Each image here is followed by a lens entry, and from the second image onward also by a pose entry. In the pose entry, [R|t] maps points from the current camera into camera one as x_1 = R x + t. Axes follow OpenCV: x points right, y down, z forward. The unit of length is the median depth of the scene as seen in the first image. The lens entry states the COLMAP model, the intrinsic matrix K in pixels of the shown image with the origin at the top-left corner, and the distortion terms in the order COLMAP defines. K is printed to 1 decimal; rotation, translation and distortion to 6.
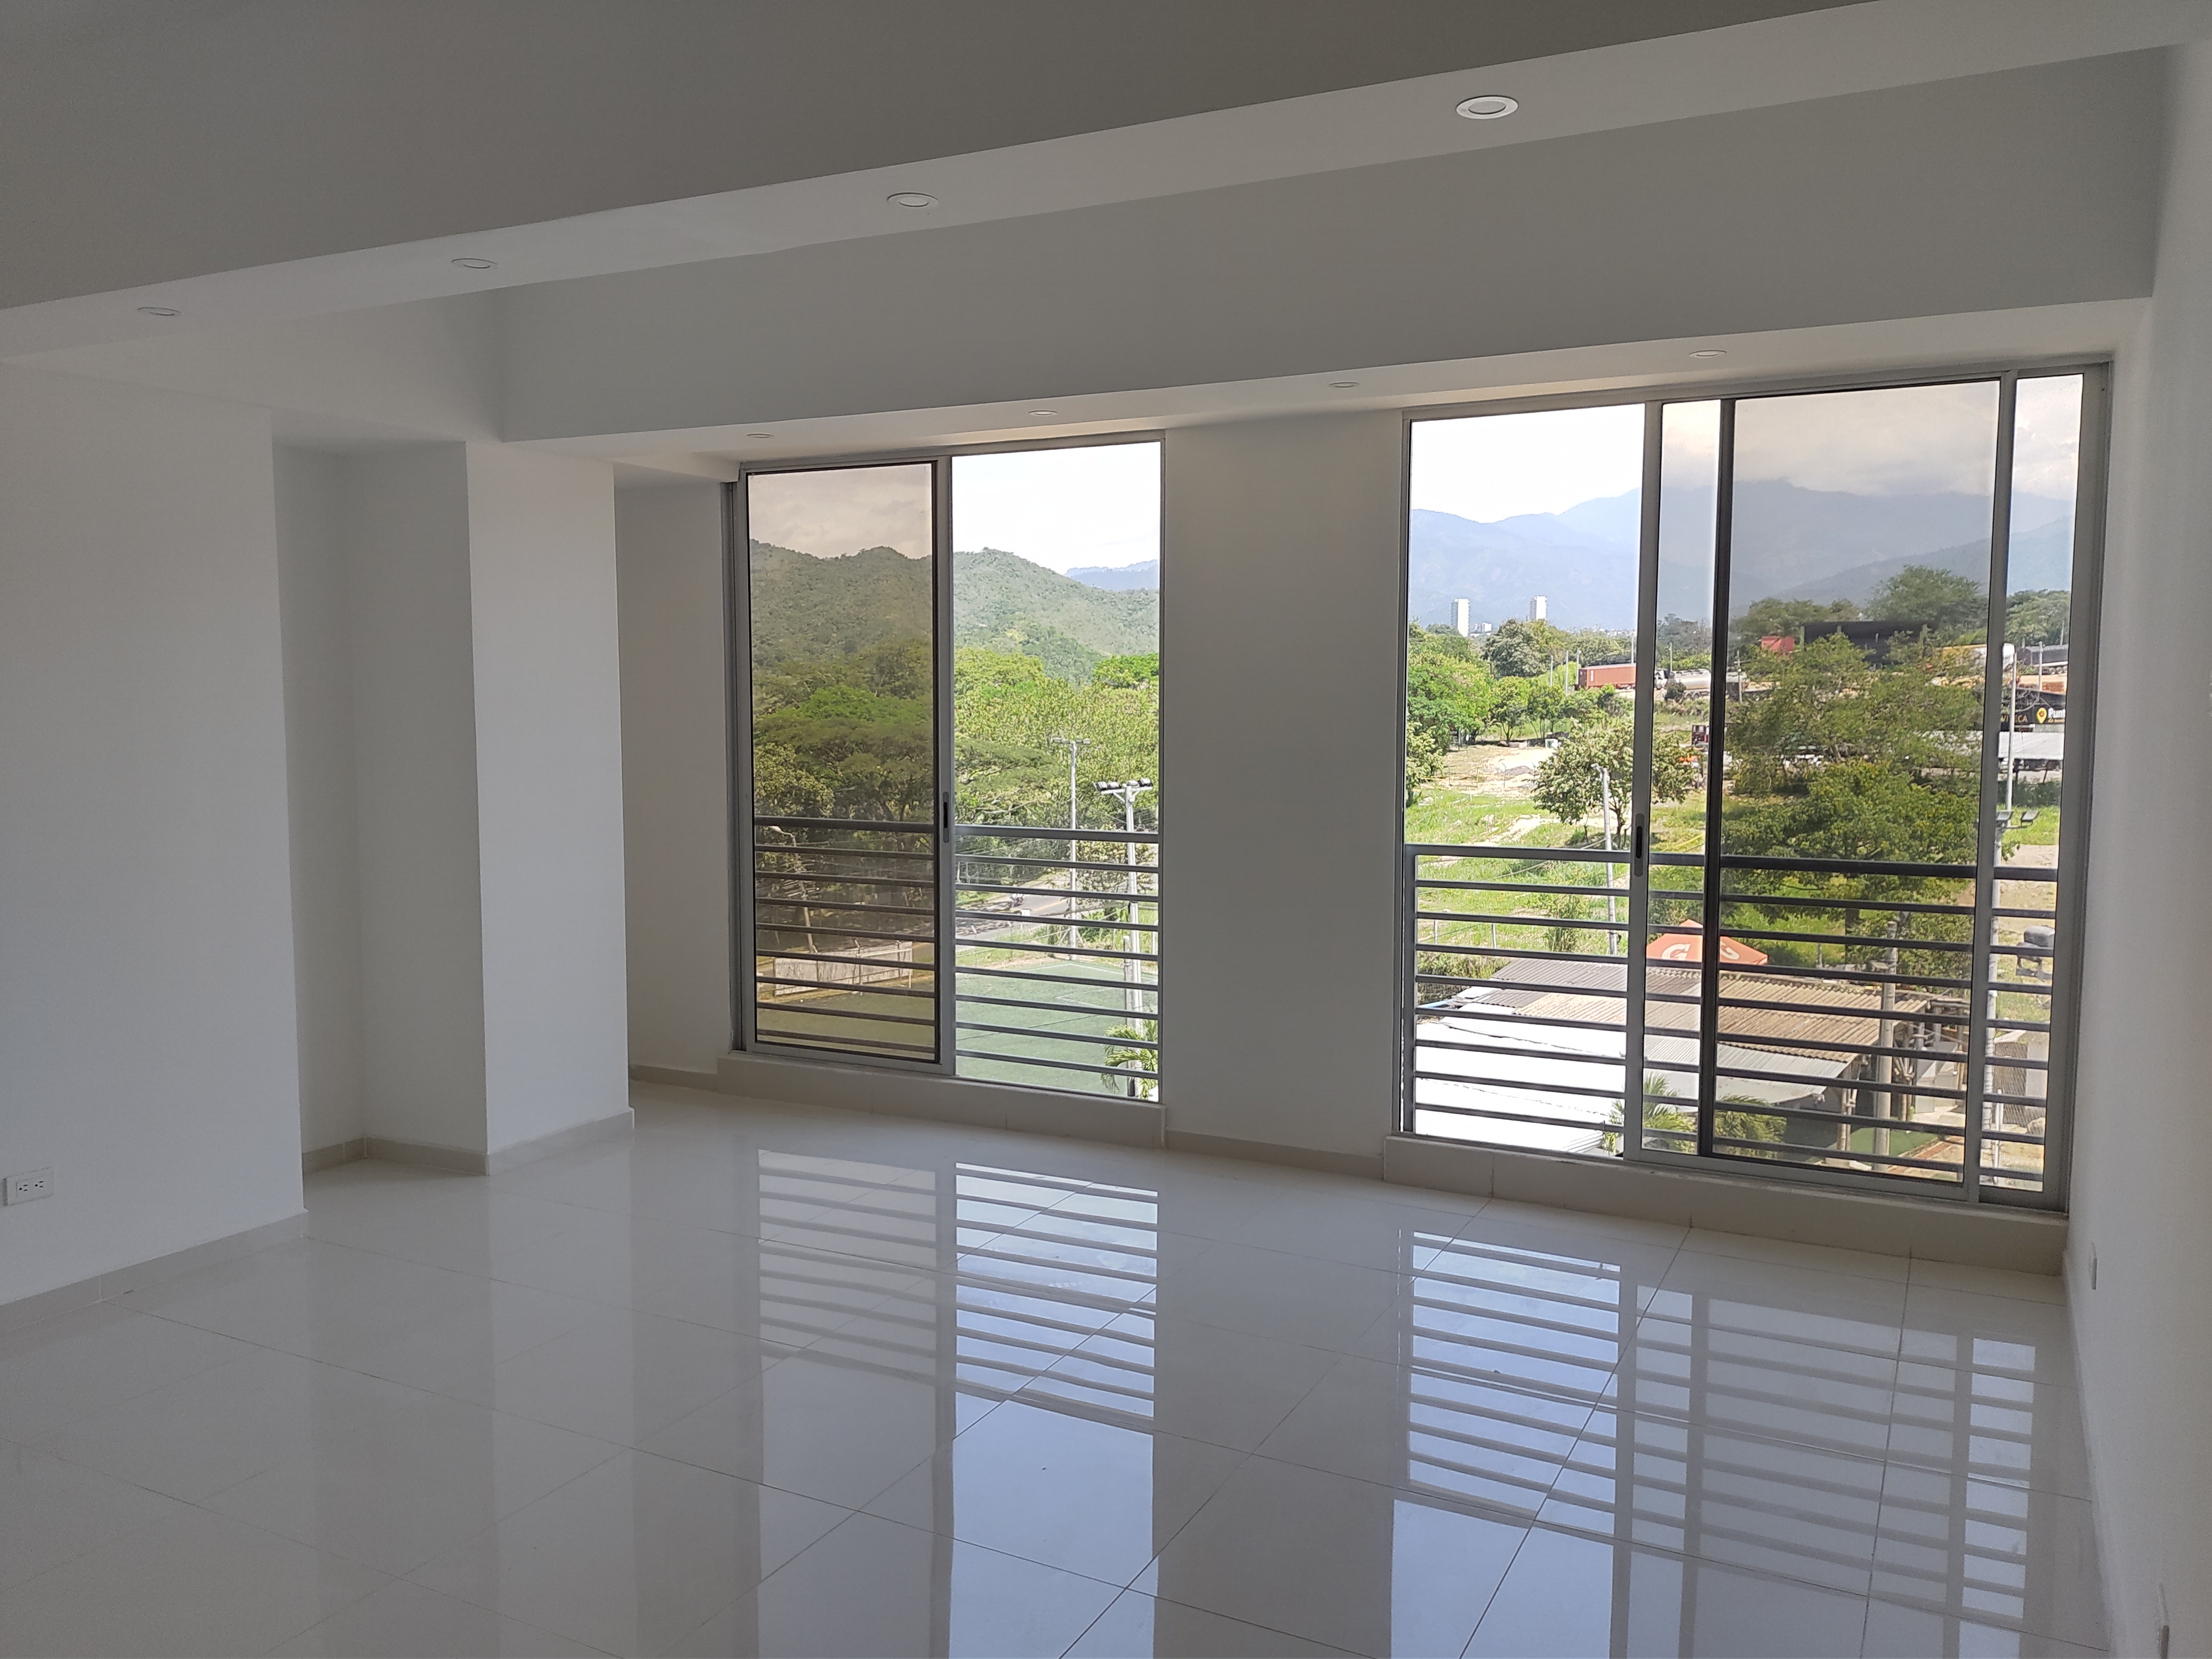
lens RADIAL K [[1695.7, 0, 1086.4], [0, 1695.7, 820.1], [0, 0, 1]] dist [0.030829, -0.047383]
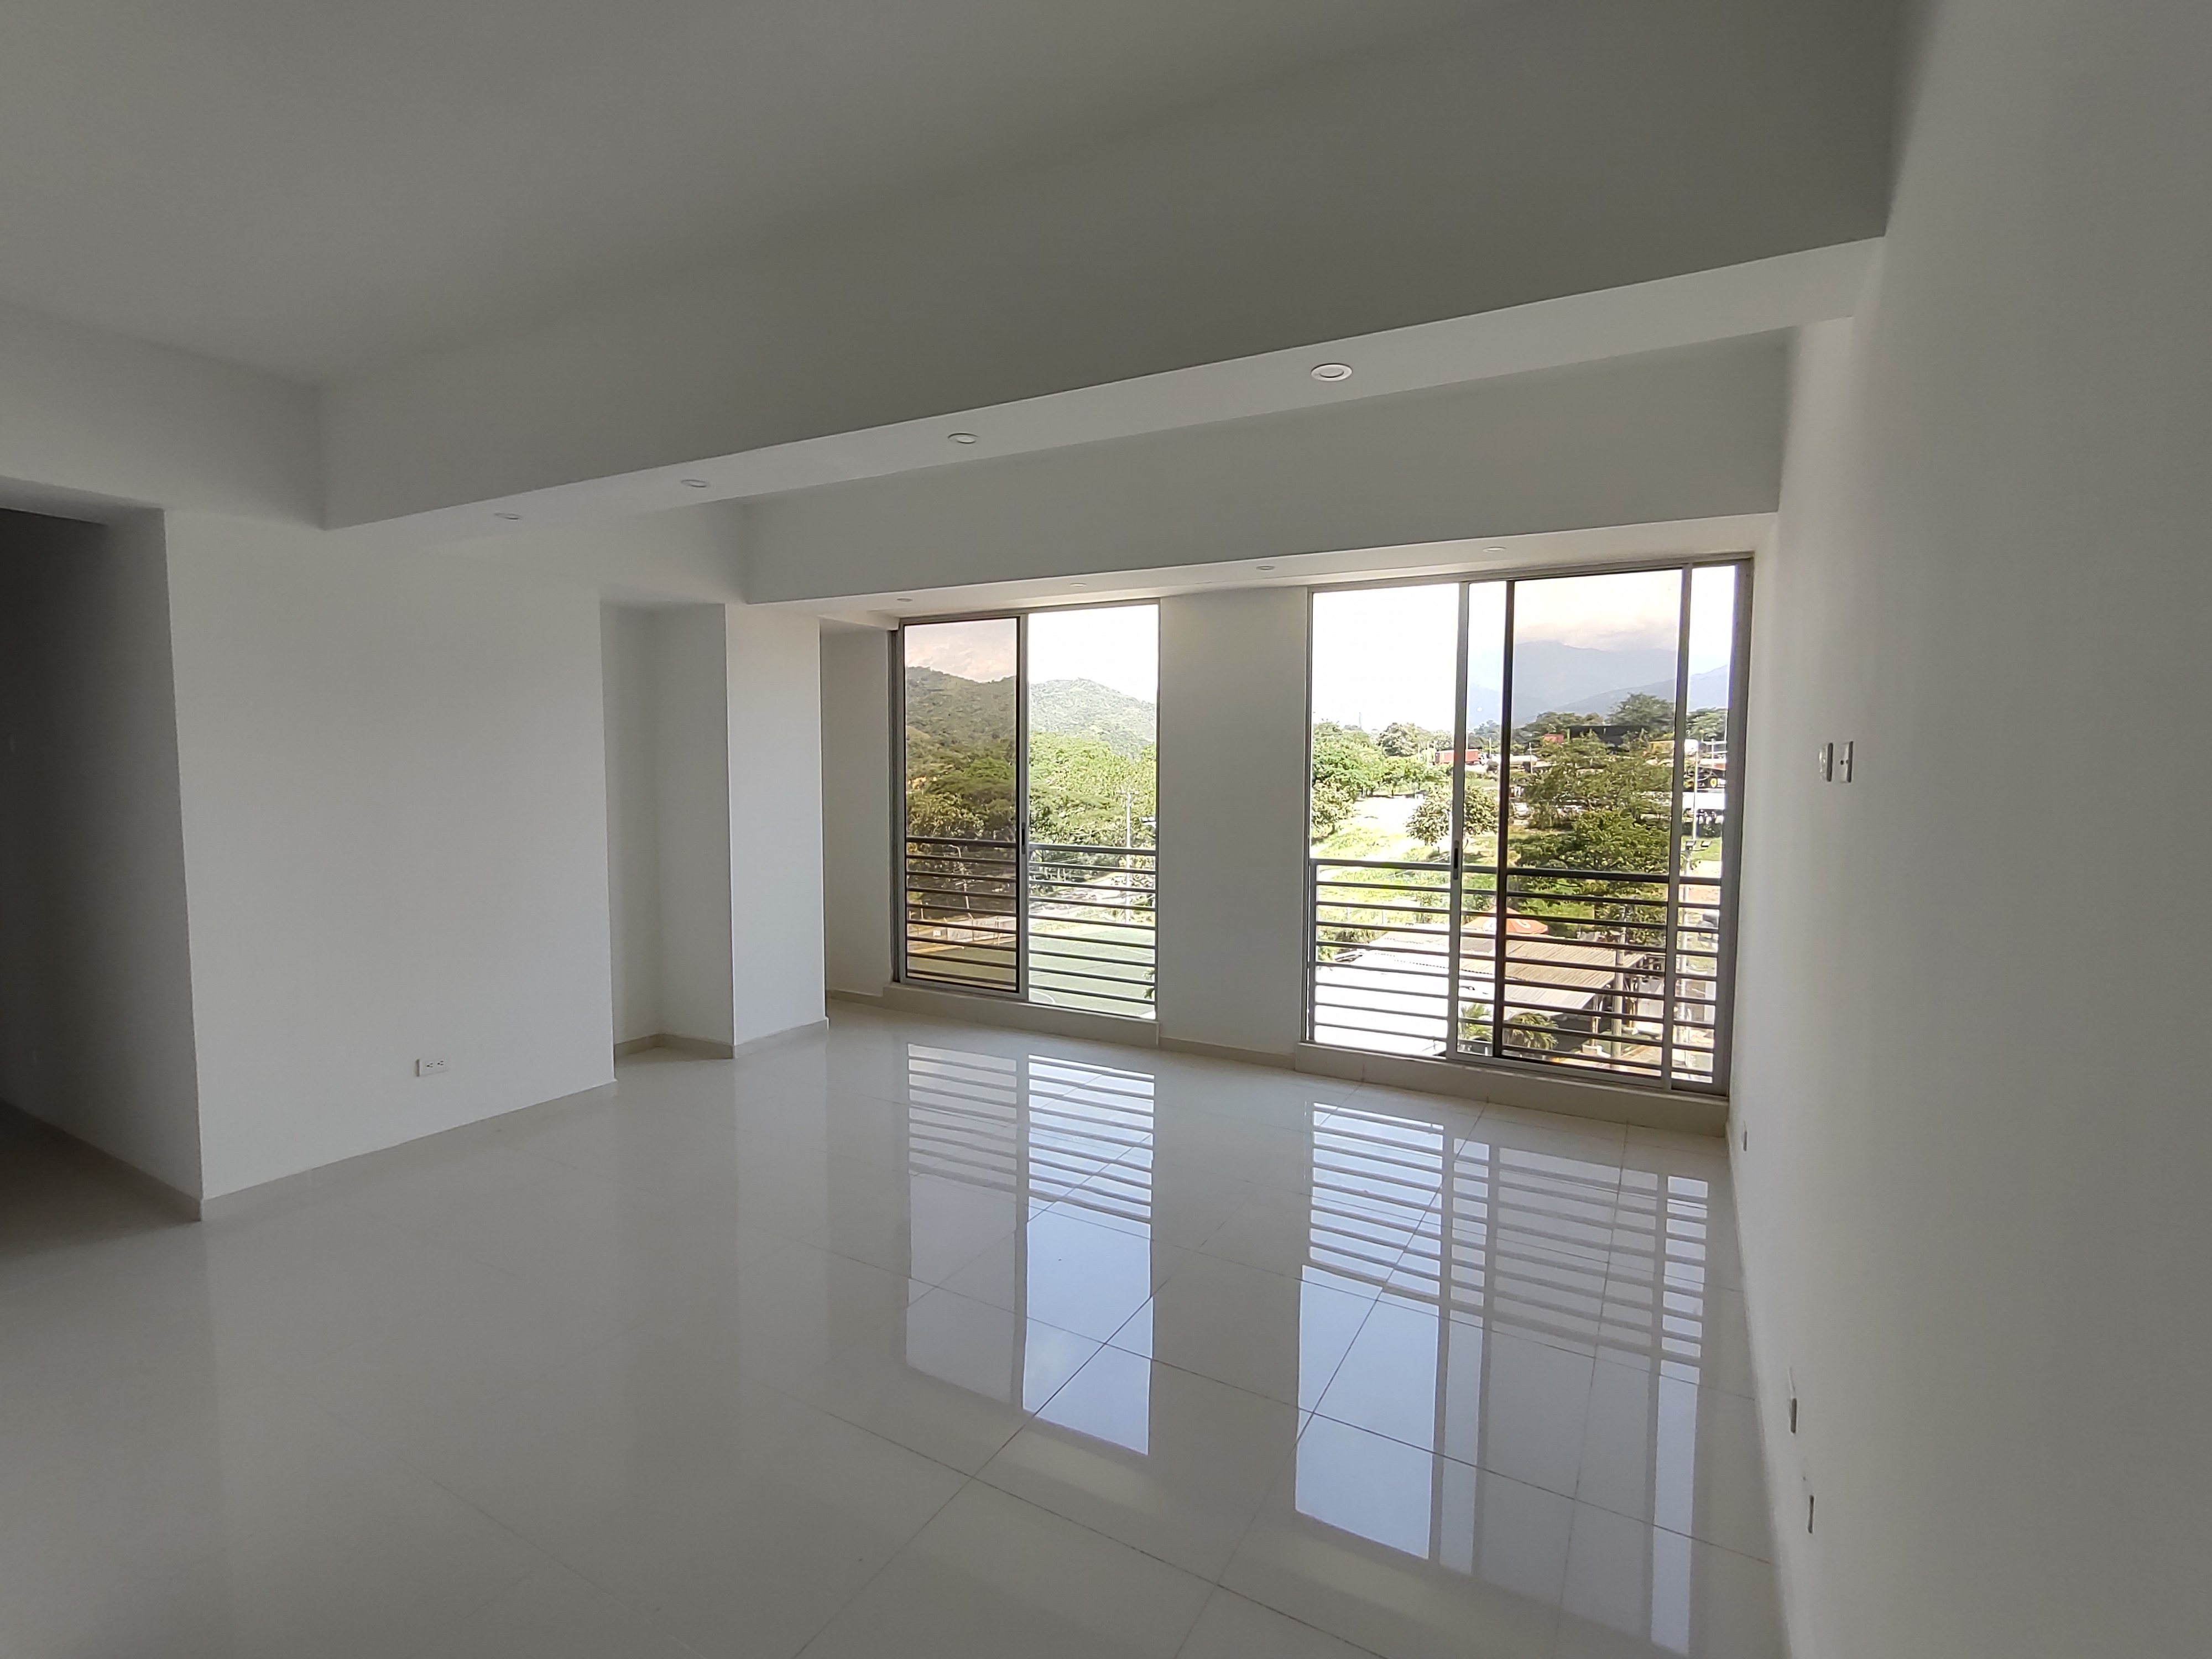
lens RADIAL K [[1012.6, 0, 1120.7], [0, 1012.6, 815.0], [0, 0, 1]] dist [-0.006496, 0.001432]
pose [[0.999762, 0.009205, -0.019795, 0.029084], [-0.009693, 0.999648, -0.024701, -0.001162], [0.019560, 0.024887, 0.999499, 0.046717]]
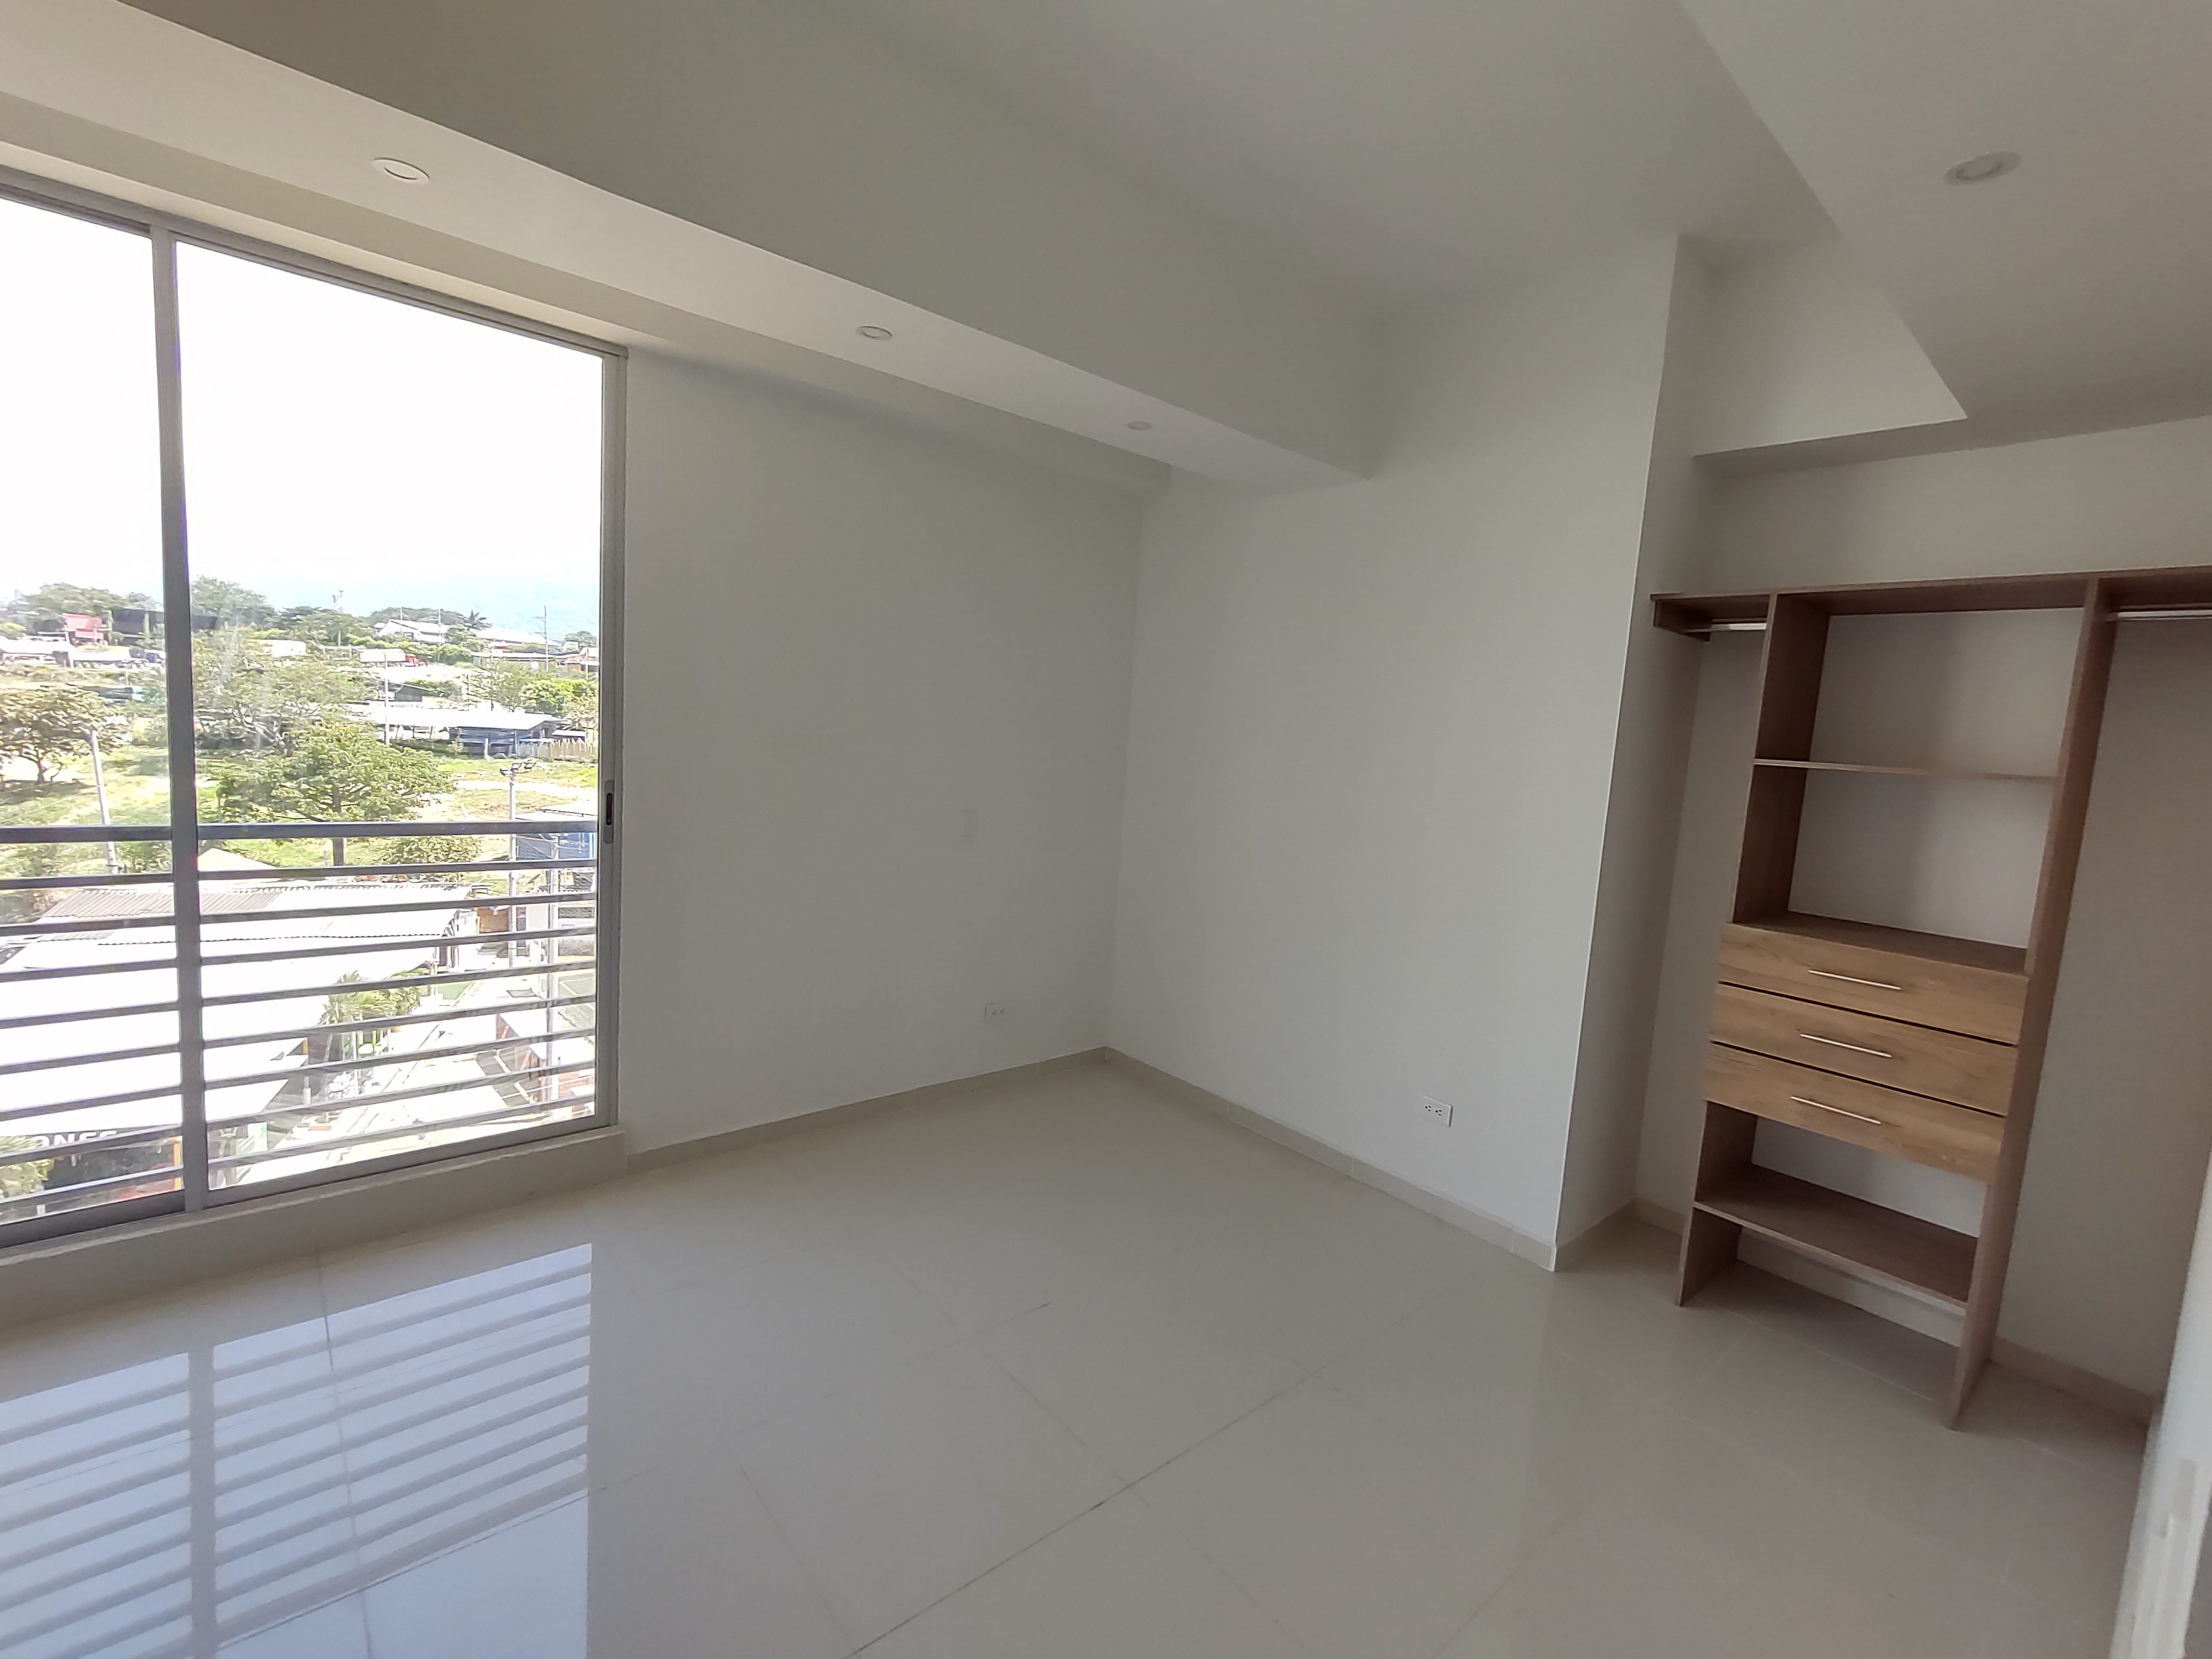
lens RADIAL K [[1012.6, 0, 1102.3], [0, 1012.6, 818.8], [0, 0, 1]] dist [-0.006496, 0.001432]
pose [[0.354717, -0.058169, 0.933163, -1.399473], [0.003657, 0.998141, 0.060829, -0.094120], [-0.934967, -0.018164, 0.354270, 2.325886]]
